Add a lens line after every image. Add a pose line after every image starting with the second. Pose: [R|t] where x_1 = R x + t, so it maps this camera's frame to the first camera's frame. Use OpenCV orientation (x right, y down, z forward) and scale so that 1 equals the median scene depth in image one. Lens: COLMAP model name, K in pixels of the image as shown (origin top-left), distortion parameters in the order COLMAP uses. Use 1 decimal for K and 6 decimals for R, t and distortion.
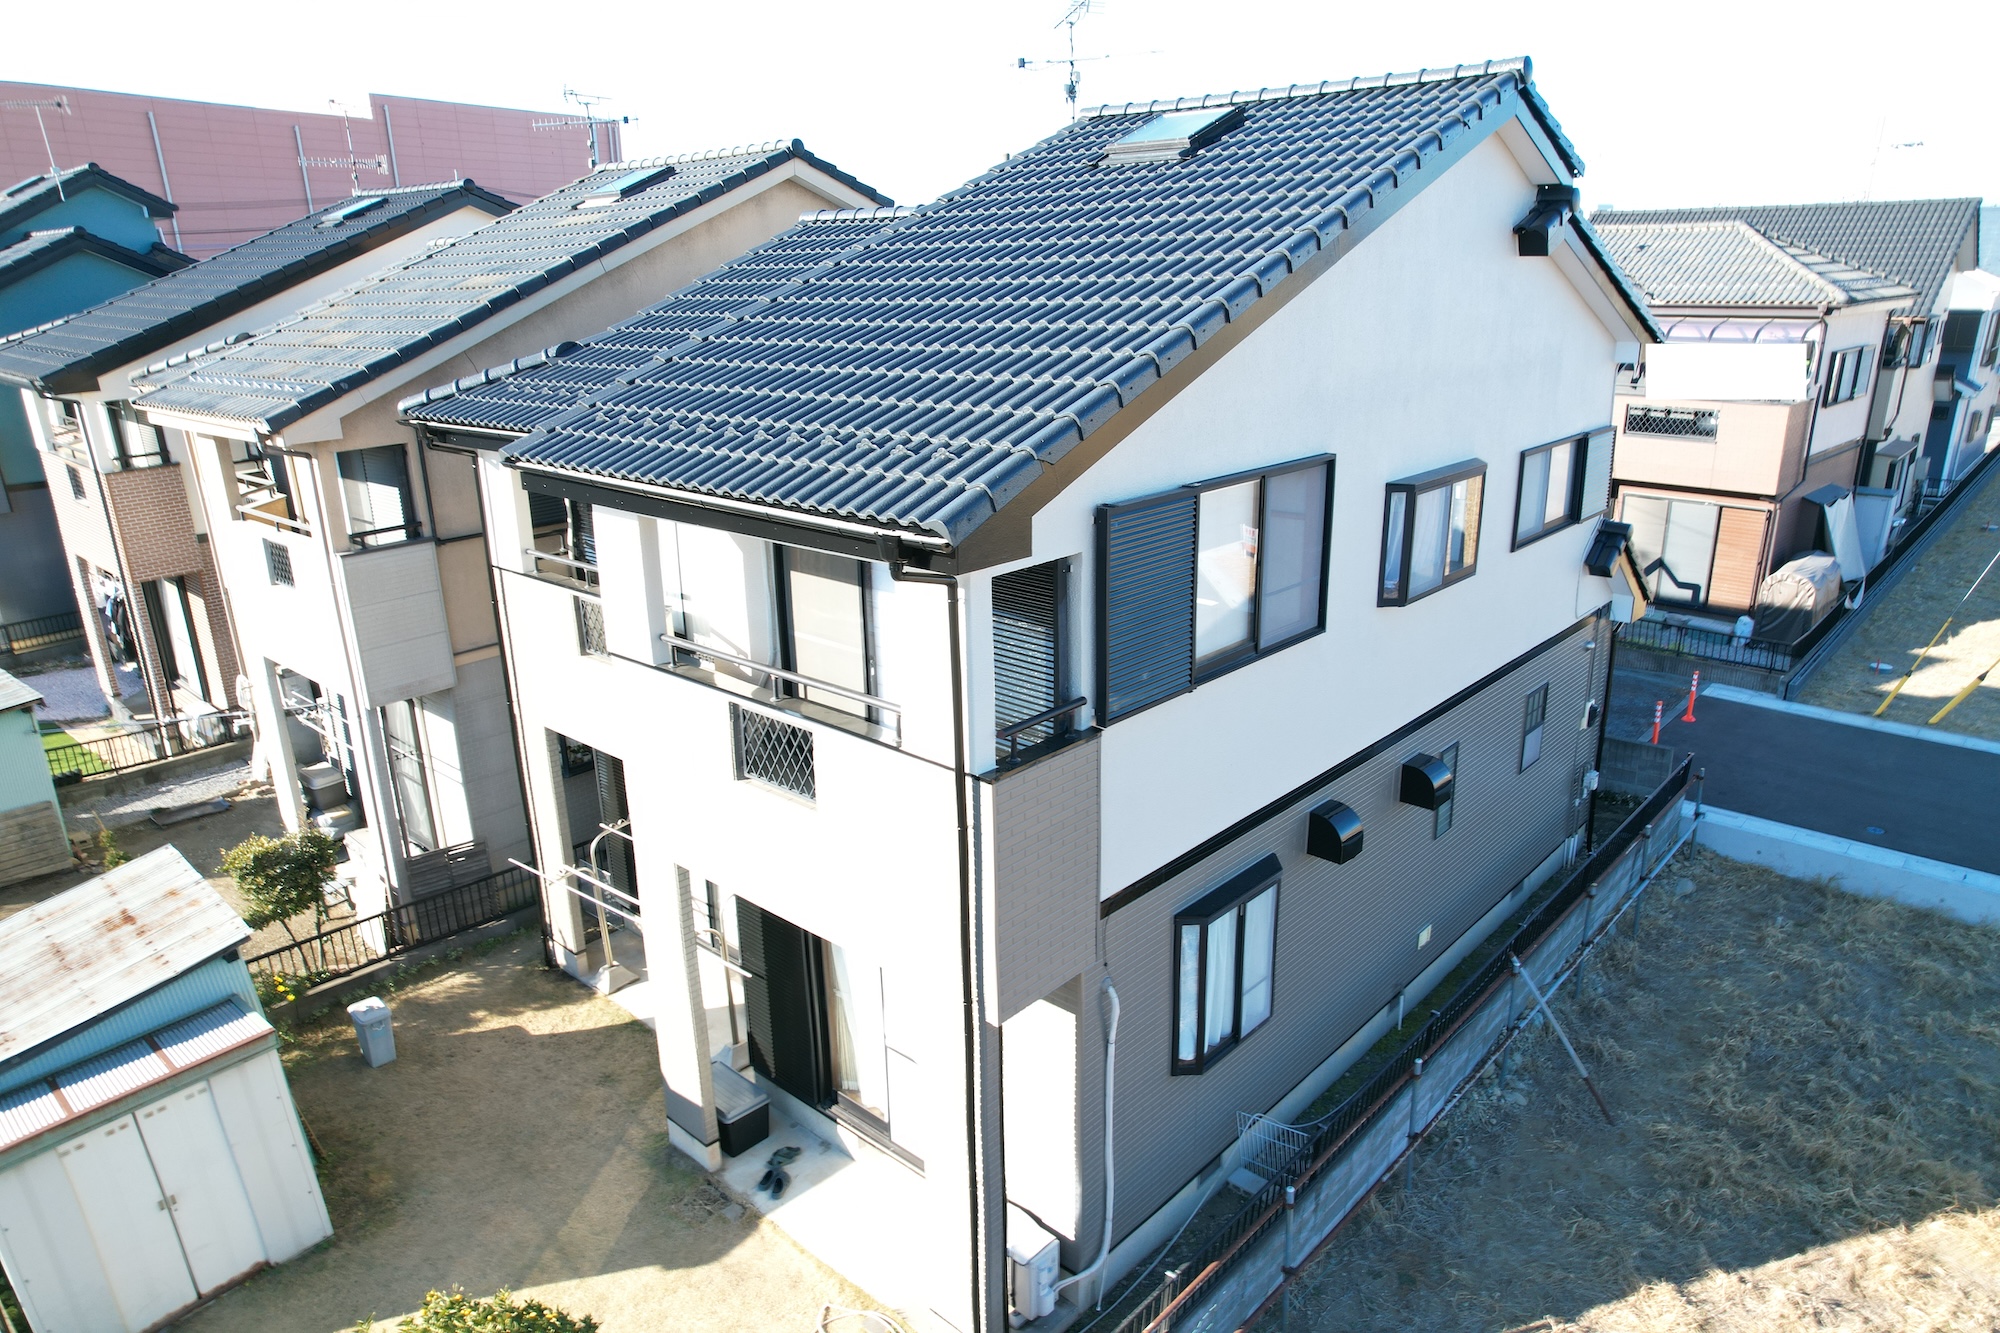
lens RADIAL K [[1257.1, 0, 1000.0], [0, 1257.1, 666.5], [0, 0, 1]] dist [-0.005707, -0.000149]
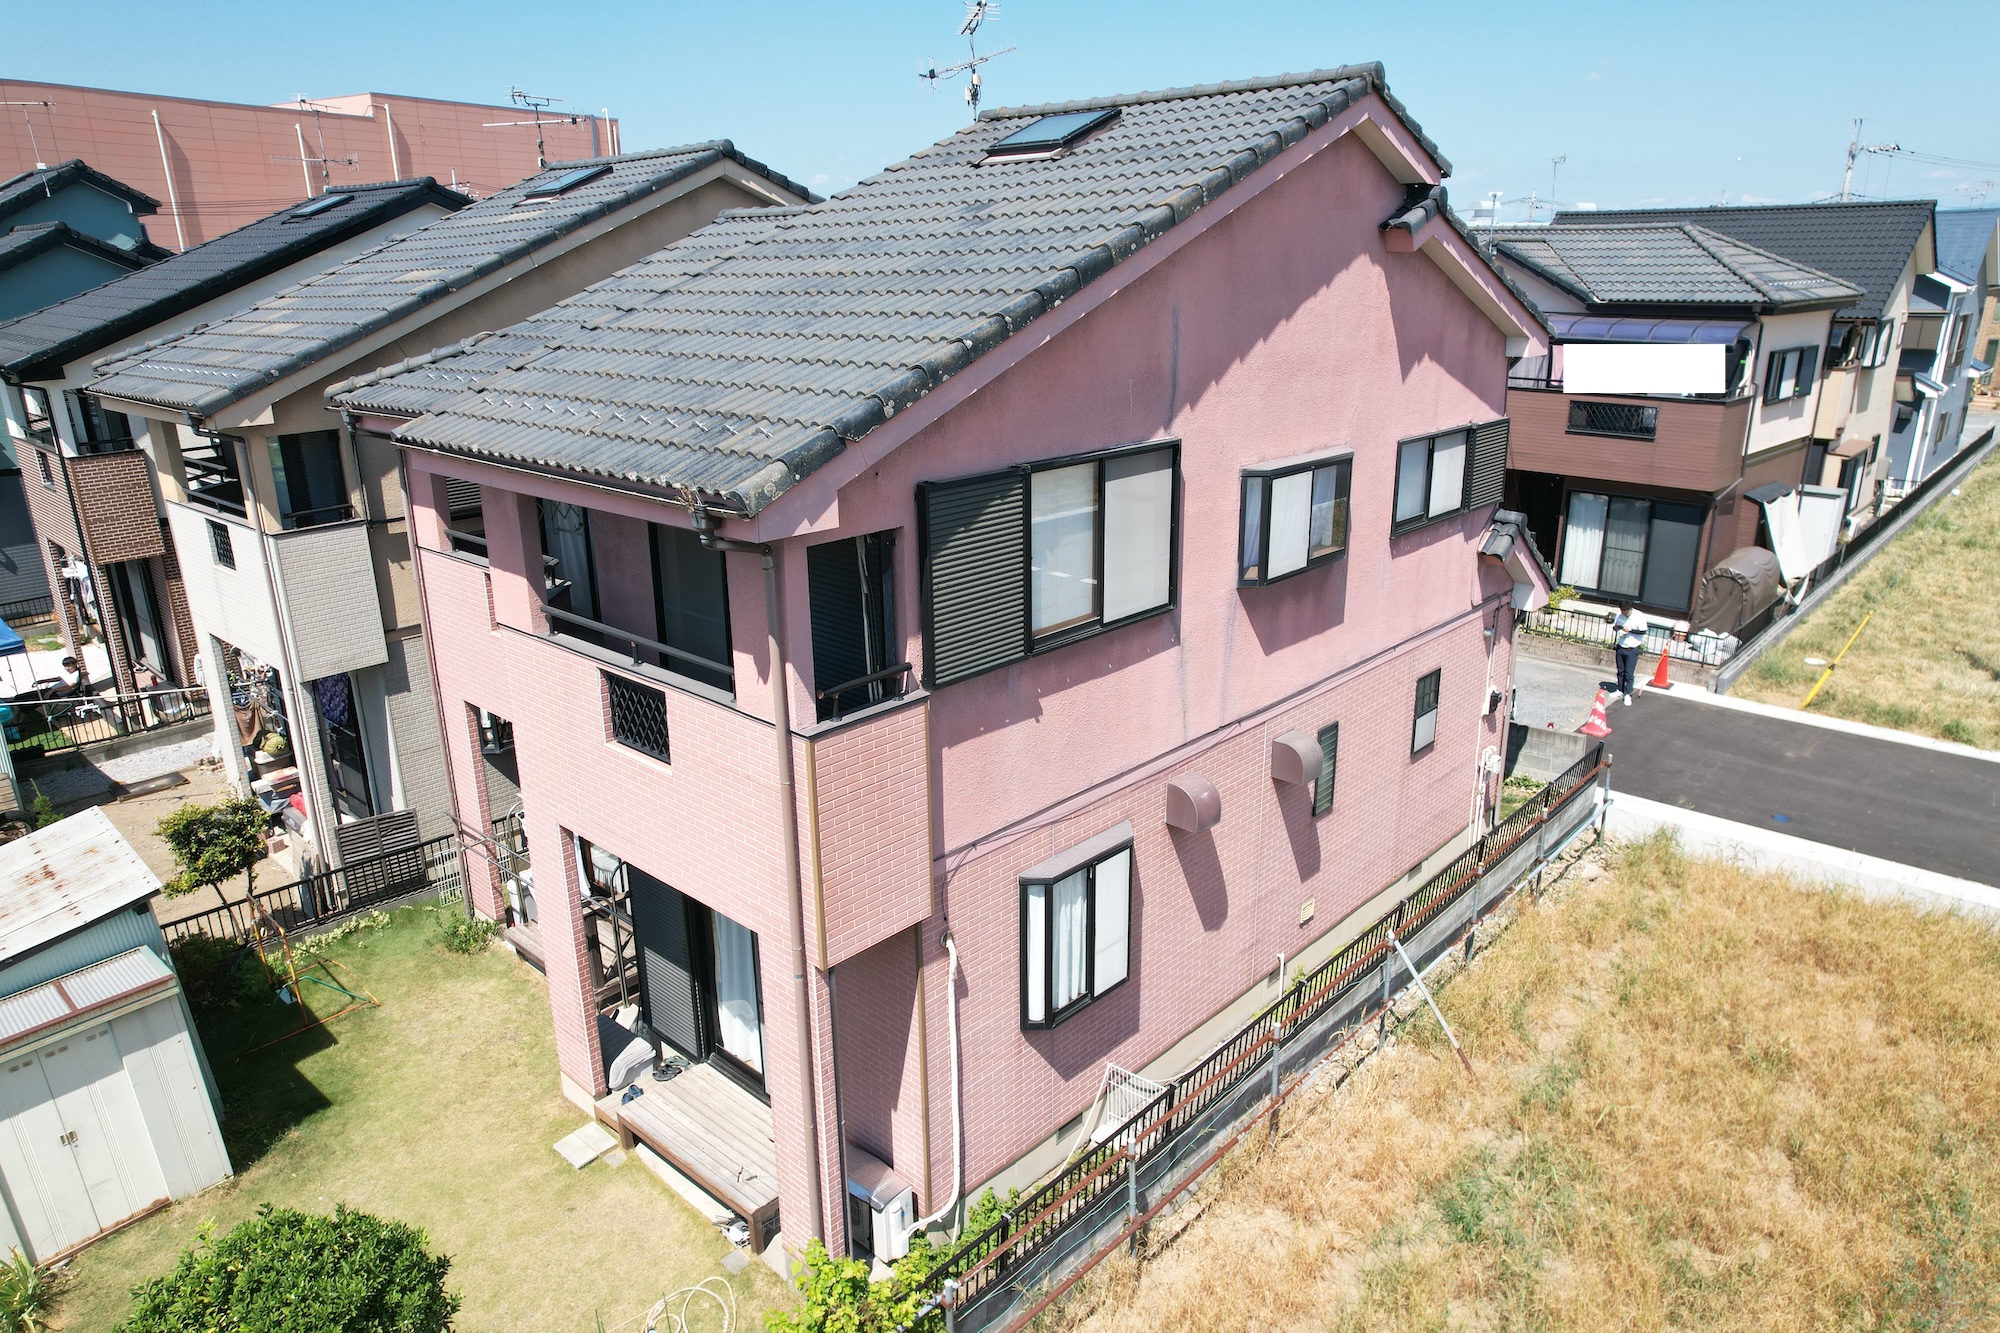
lens RADIAL K [[1255.1, 0, 1000.0], [0, 1255.1, 666.5], [0, 0, 1]] dist [0.002112, -0.001092]
pose [[0.999913, 0.007260, -0.010997, 0.092753], [-0.007272, 0.999973, -0.000993, 0.017000], [0.010990, 0.001073, 0.999939, -0.040454]]
